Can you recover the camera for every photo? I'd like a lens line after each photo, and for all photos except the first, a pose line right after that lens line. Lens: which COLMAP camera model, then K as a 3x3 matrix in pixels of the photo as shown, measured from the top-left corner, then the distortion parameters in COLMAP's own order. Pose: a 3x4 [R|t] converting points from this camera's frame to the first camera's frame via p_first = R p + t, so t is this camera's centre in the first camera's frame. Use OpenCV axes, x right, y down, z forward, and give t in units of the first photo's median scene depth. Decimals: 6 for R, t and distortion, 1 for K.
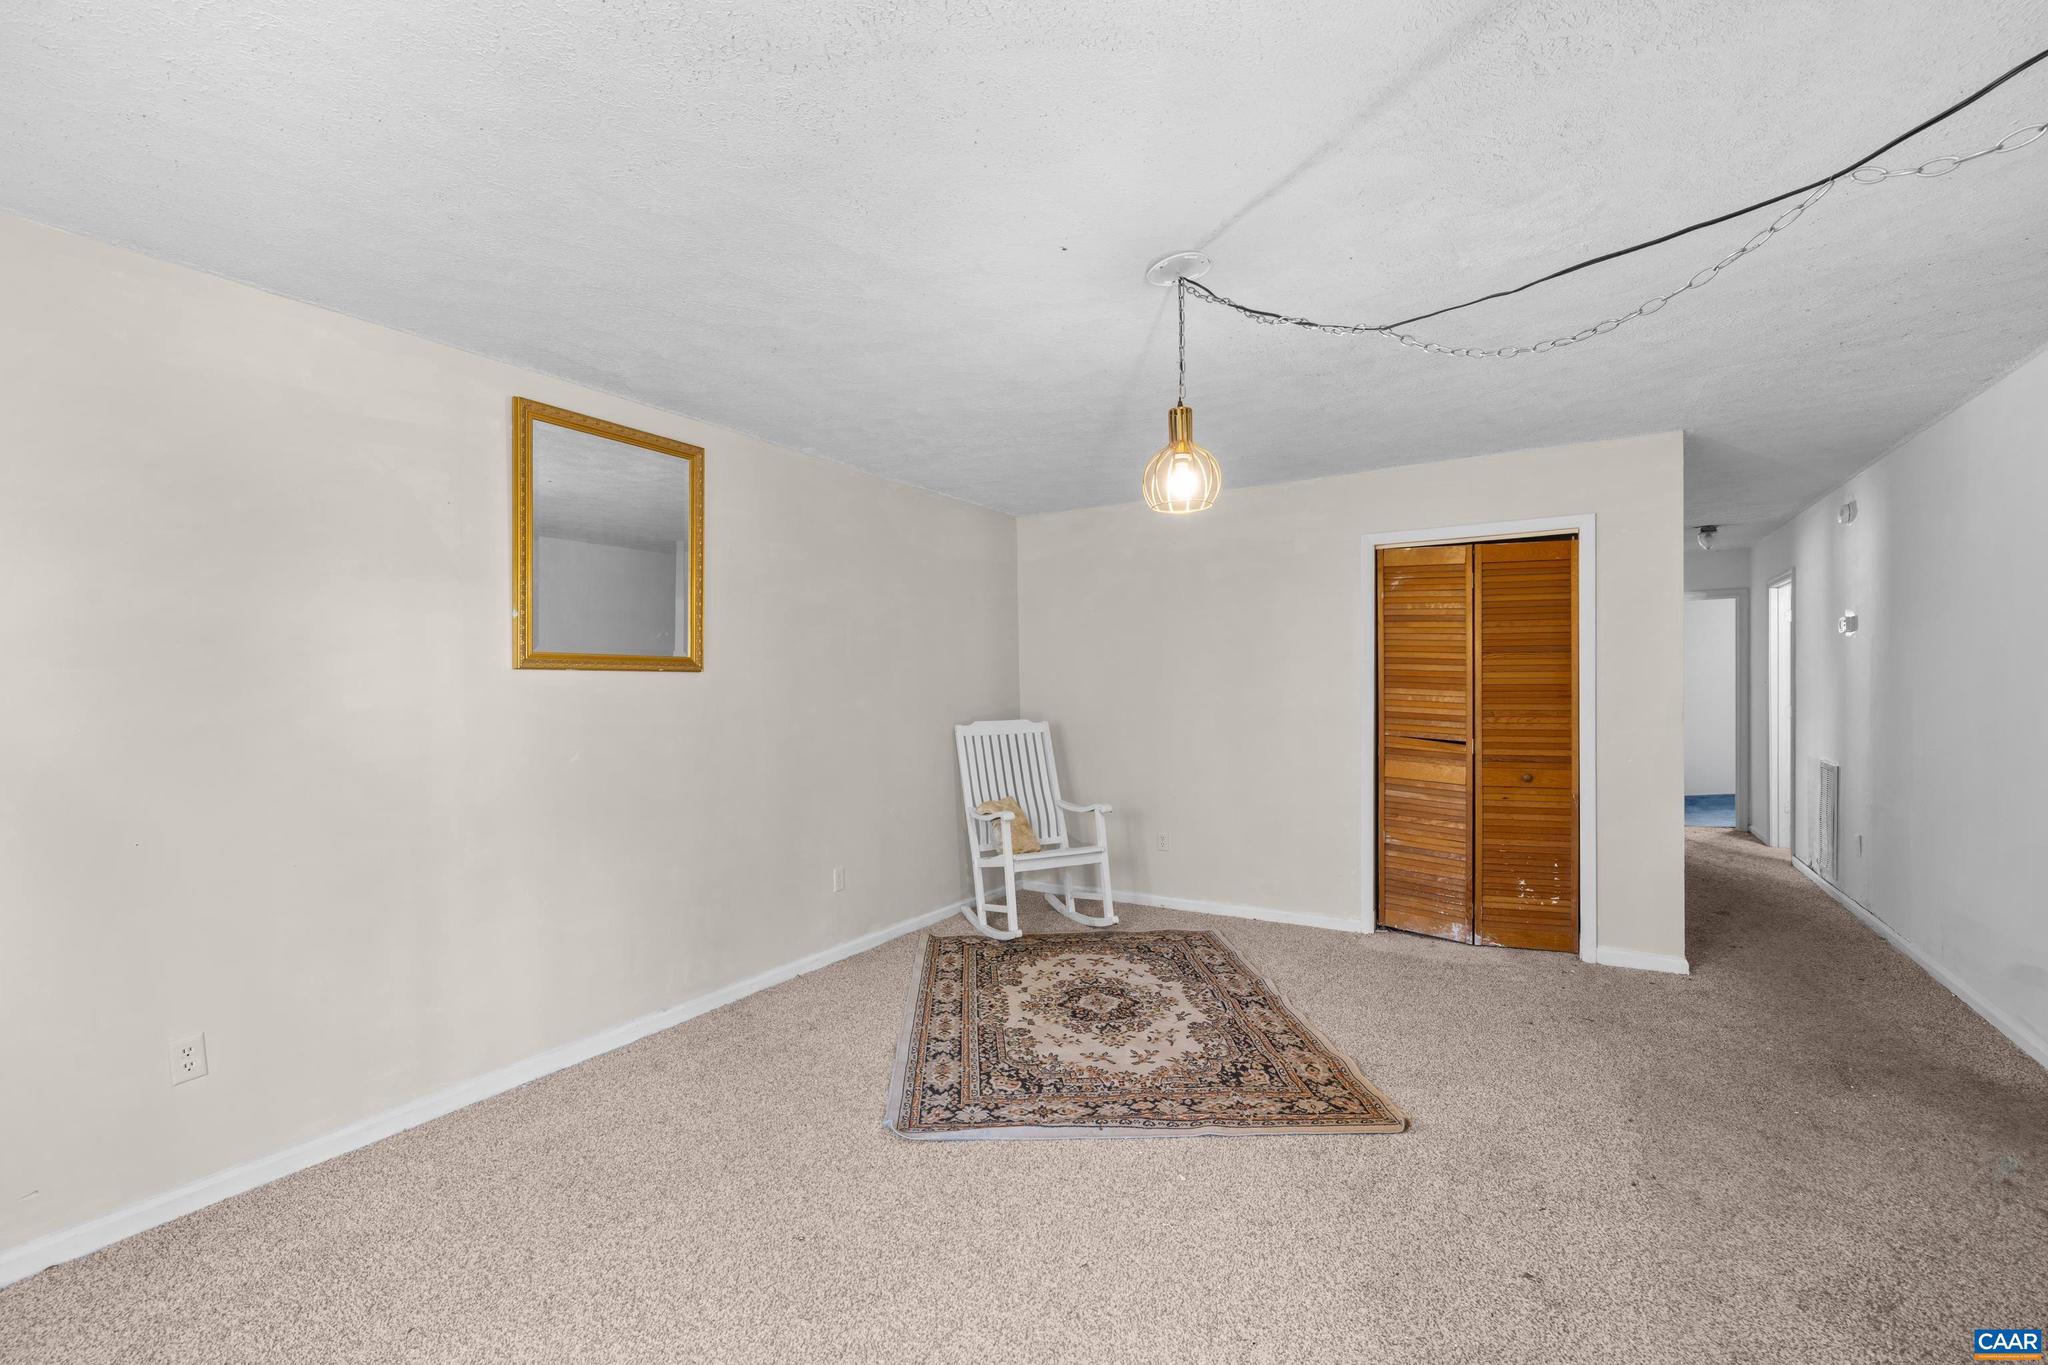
lens RADIAL K [[877.3, 0, 1024.0], [0, 877.3, 682.5], [0, 0, 1]] dist [-0.001291, 0.000020]
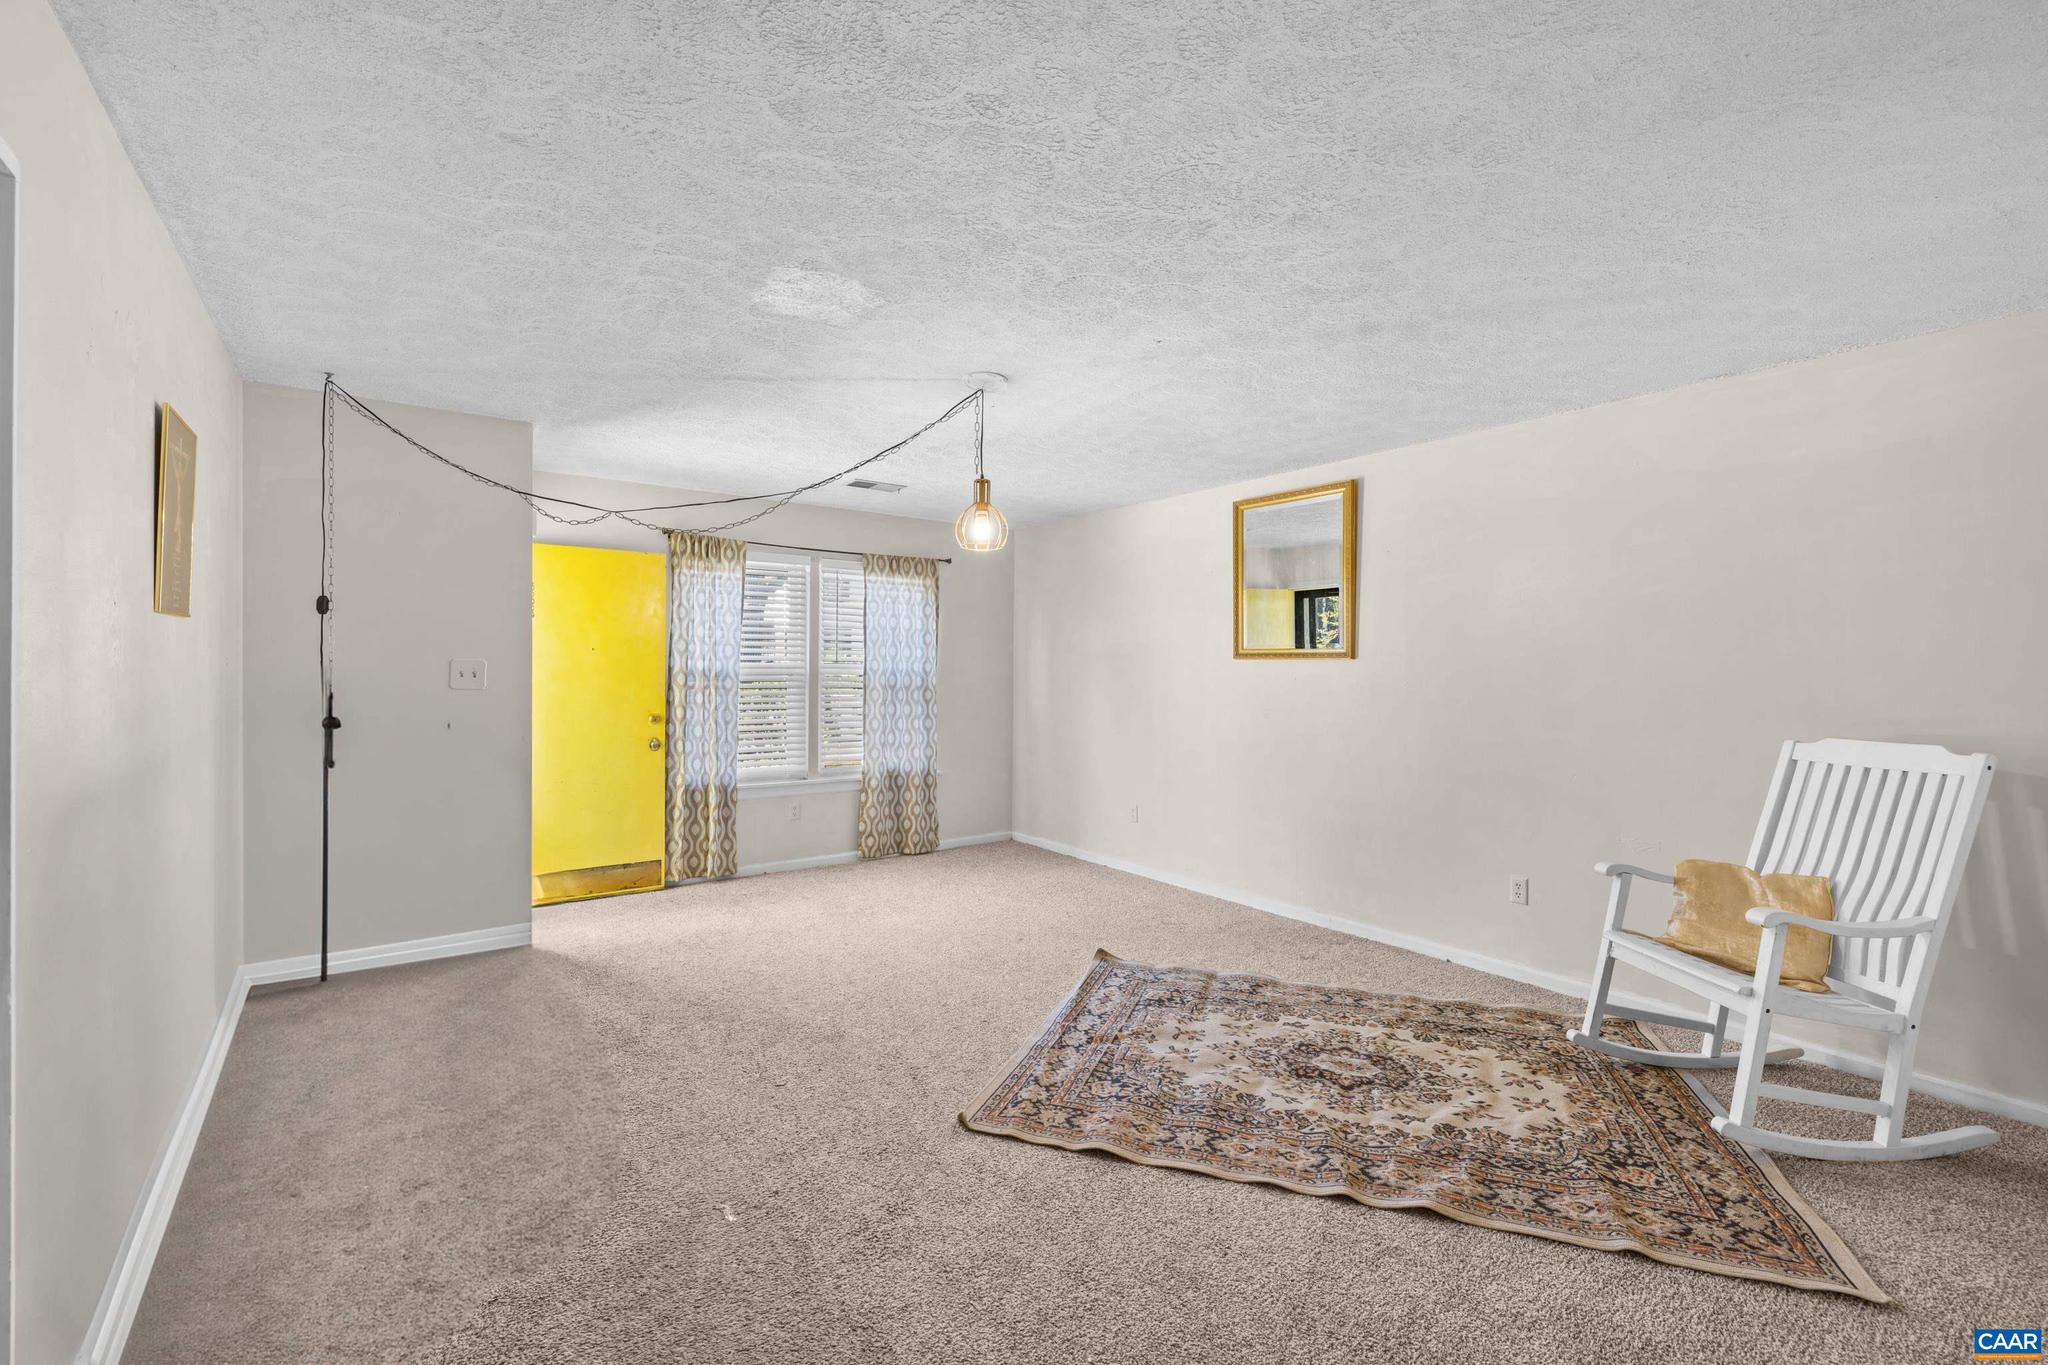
lens RADIAL K [[877.3, 0, 1024.0], [0, 877.3, 682.5], [0, 0, 1]] dist [-0.001291, 0.000020]
pose [[-0.378805, 0.017280, -0.925315, 0.785729], [-0.004946, 0.999774, 0.020695, -0.001620], [0.925463, 0.012416, -0.378634, 0.861988]]
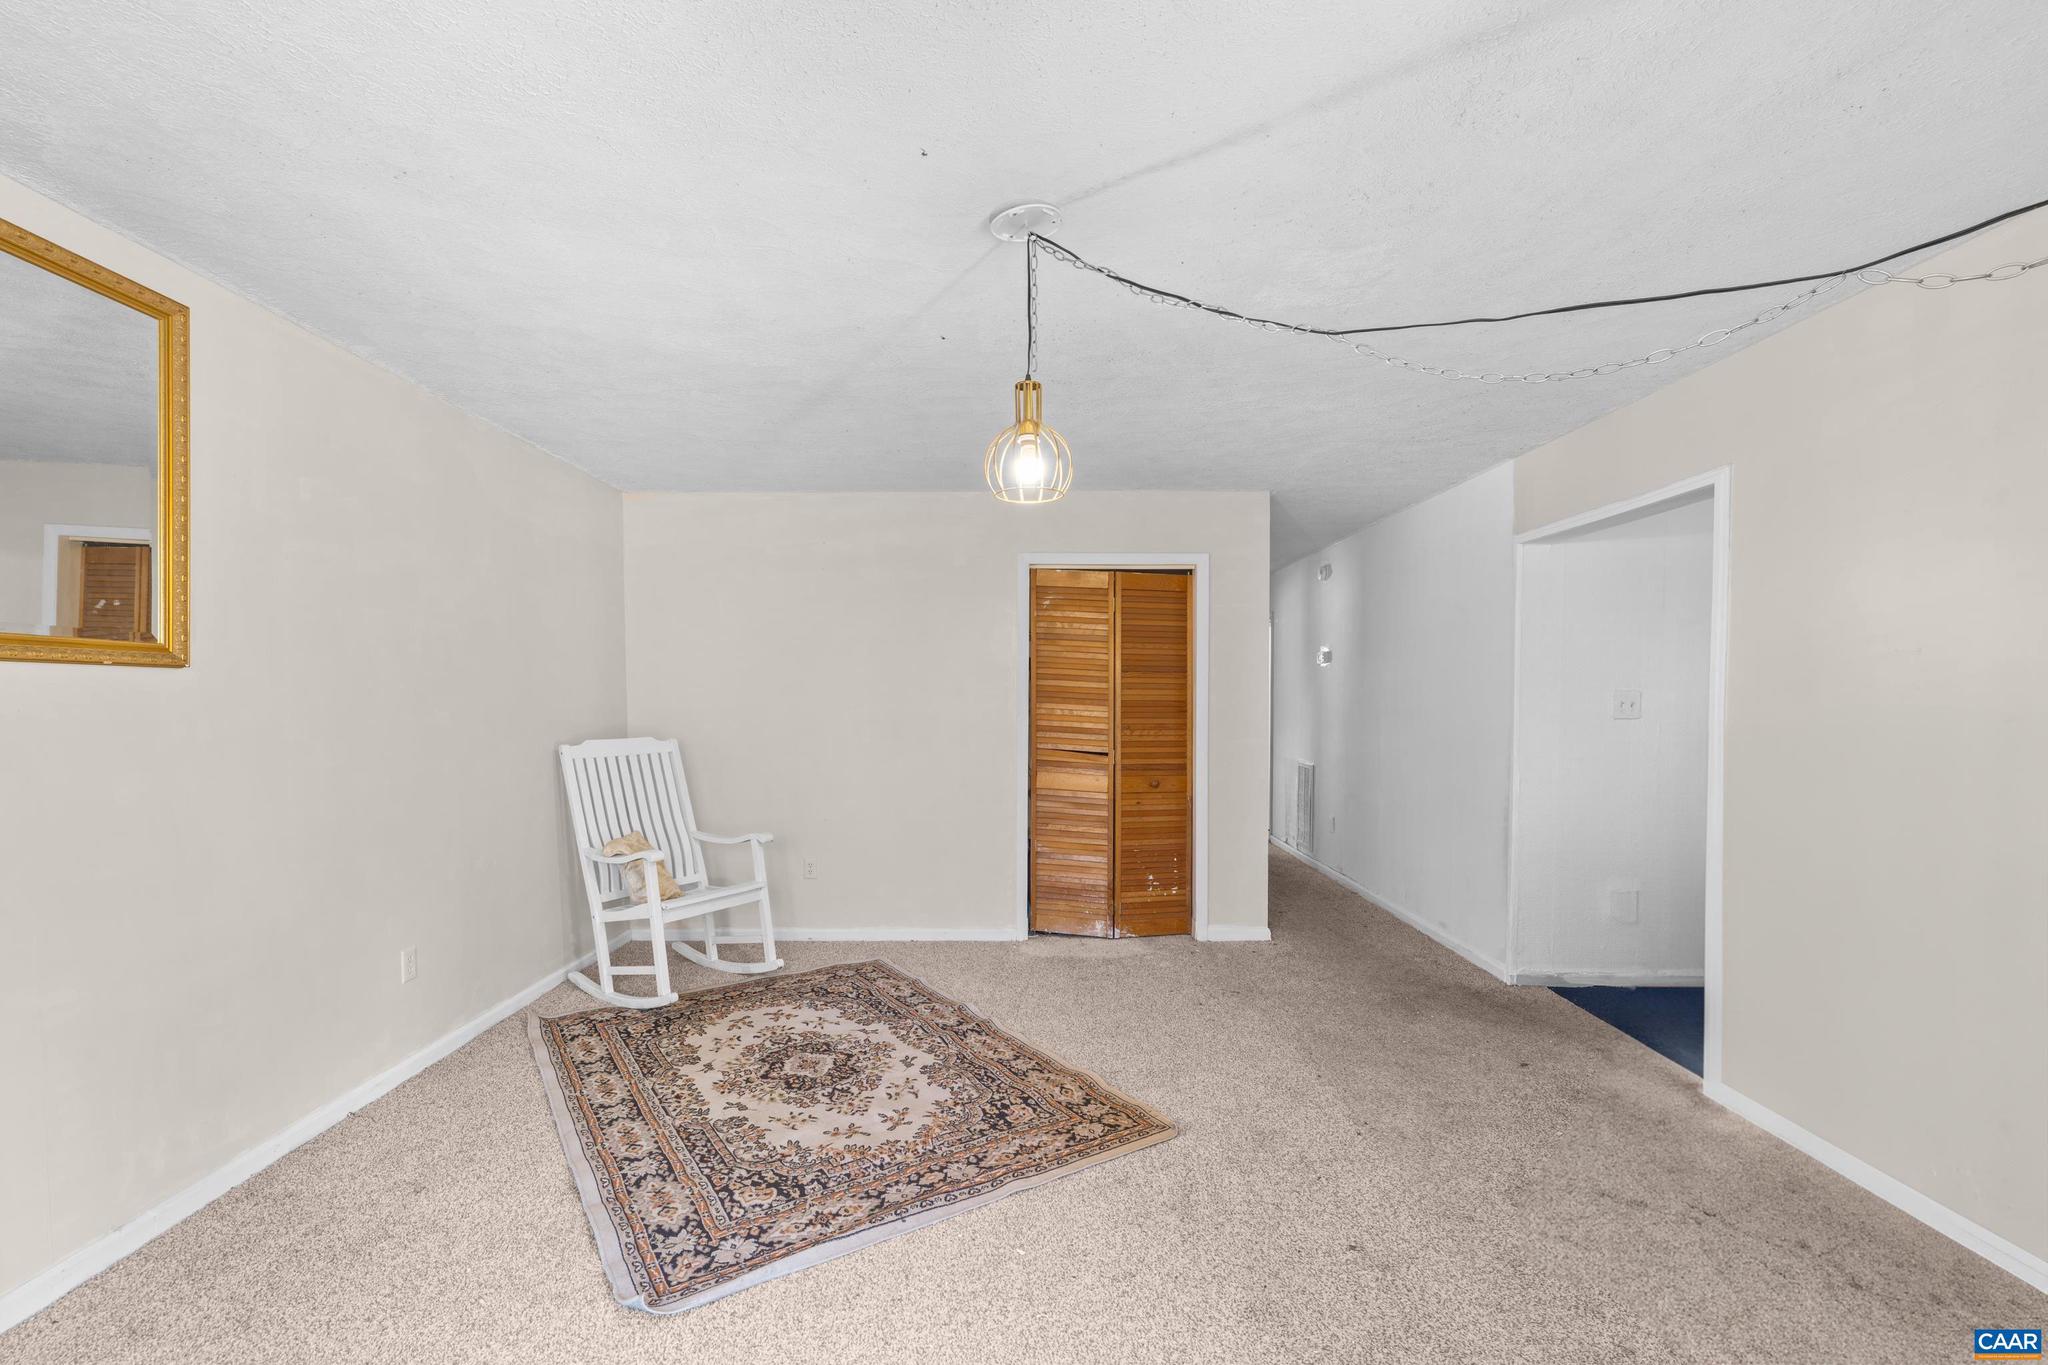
lens RADIAL K [[871.3, 0, 1023.1], [0, 871.3, 709.8], [0, 0, 1]] dist [-0.000945, 0.000248]
pose [[0.854800, 0.004136, 0.518941, -0.151482], [-0.012493, 0.999842, 0.012611, 0.002138], [-0.518807, -0.017263, 0.854717, 0.137789]]
